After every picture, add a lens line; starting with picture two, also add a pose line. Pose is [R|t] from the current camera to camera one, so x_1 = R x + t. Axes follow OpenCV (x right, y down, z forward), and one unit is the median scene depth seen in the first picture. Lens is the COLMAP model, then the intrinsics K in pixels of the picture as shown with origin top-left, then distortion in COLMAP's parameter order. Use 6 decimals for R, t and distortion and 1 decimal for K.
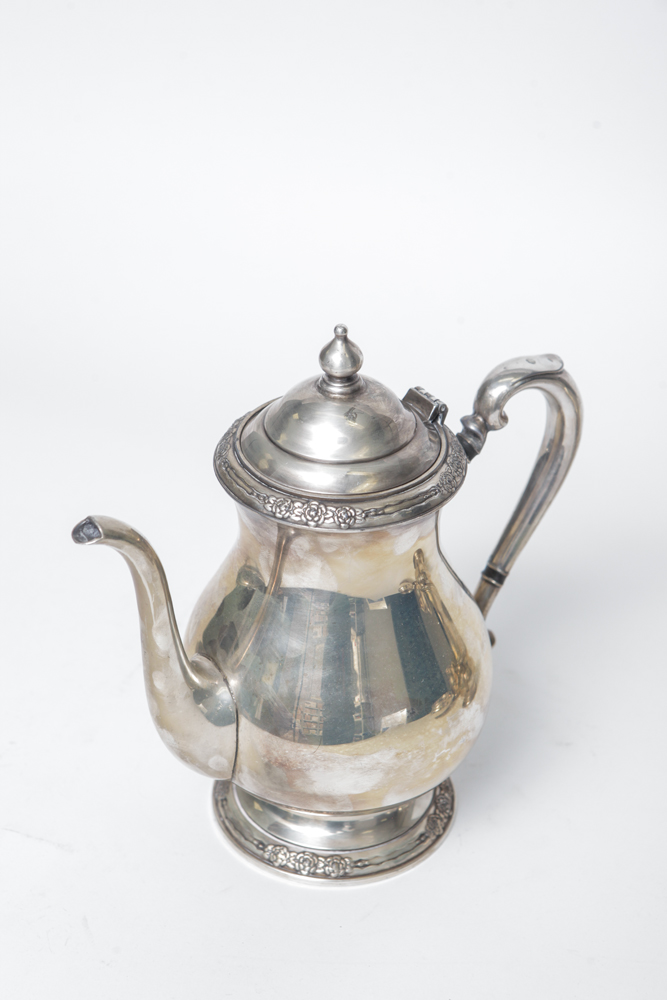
lens RADIAL K [[1990.5, 0, 330.5], [0, 1990.5, 501.7], [0, 0, 1]] dist [0.340882, 0.000000]
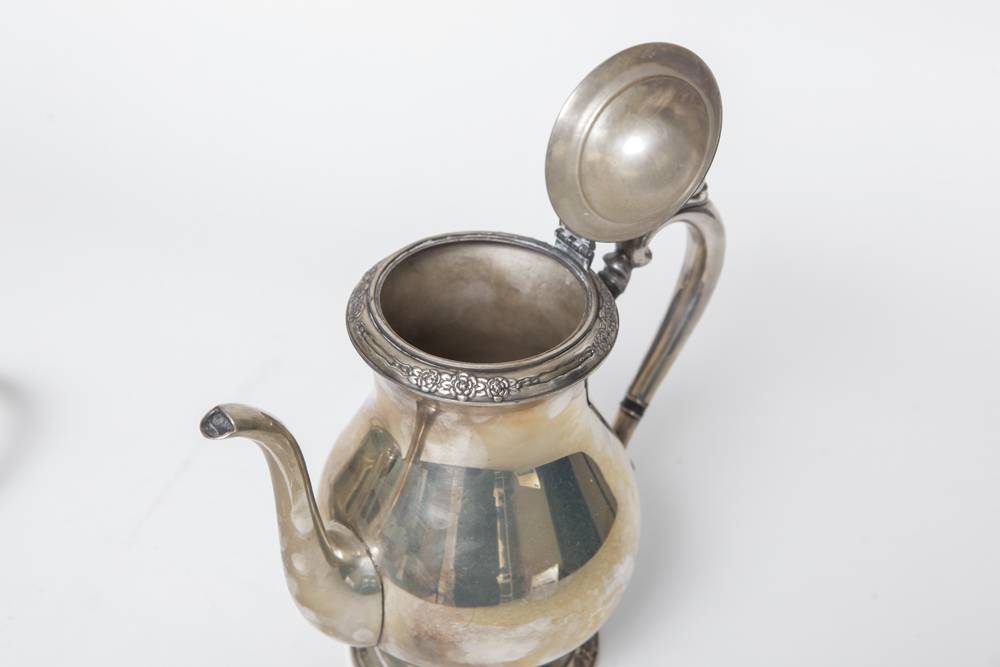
lens RADIAL K [[1683.9, 0, 503.8], [0, 1683.9, 331.6], [0, 0, 1]] dist [0.132340, 0.000000]
pose [[0.995882, -0.042196, 0.080246, -0.048425], [0.033744, 0.994014, 0.103908, -0.093956], [-0.084150, -0.100772, 0.991344, 0.218412]]
